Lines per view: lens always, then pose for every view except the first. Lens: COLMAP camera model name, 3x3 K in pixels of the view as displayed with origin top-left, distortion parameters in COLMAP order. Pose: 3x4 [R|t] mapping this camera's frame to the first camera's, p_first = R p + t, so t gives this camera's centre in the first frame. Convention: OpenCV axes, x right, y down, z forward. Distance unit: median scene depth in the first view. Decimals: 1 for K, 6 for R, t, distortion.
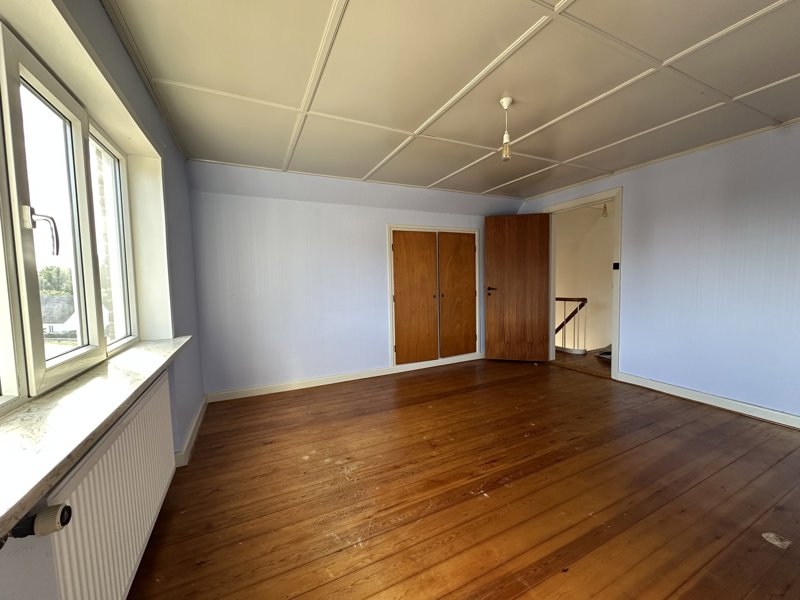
lens RADIAL K [[317.0, 0, 401.1], [0, 317.0, 300.3], [0, 0, 1]] dist [0.004139, 0.000506]
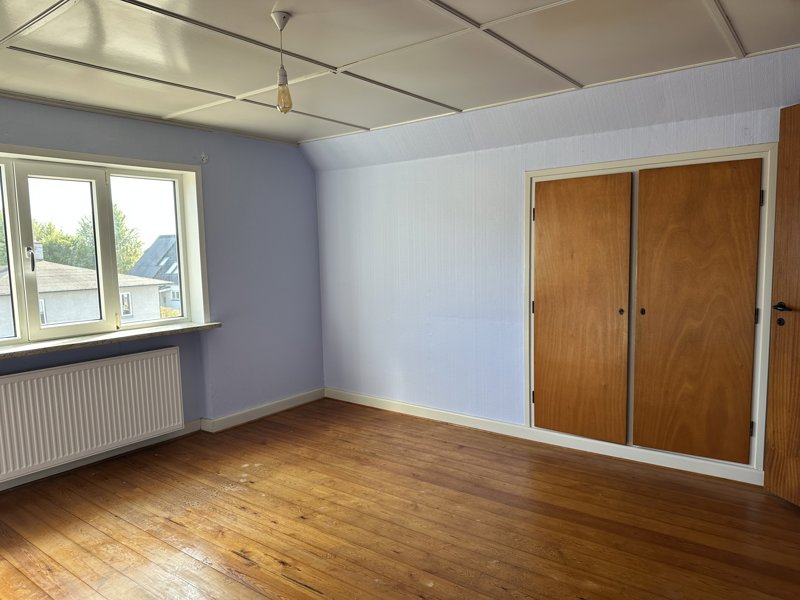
lens RADIAL K [[564.3, 0, 401.1], [0, 564.3, 303.3], [0, 0, 1]] dist [0.023772, -0.010013]
pose [[0.451897, 0.101696, -0.886254, 0.731446], [-0.045398, 0.994815, 0.091005, -0.088877], [0.890914, -0.000891, 0.454171, 0.342106]]
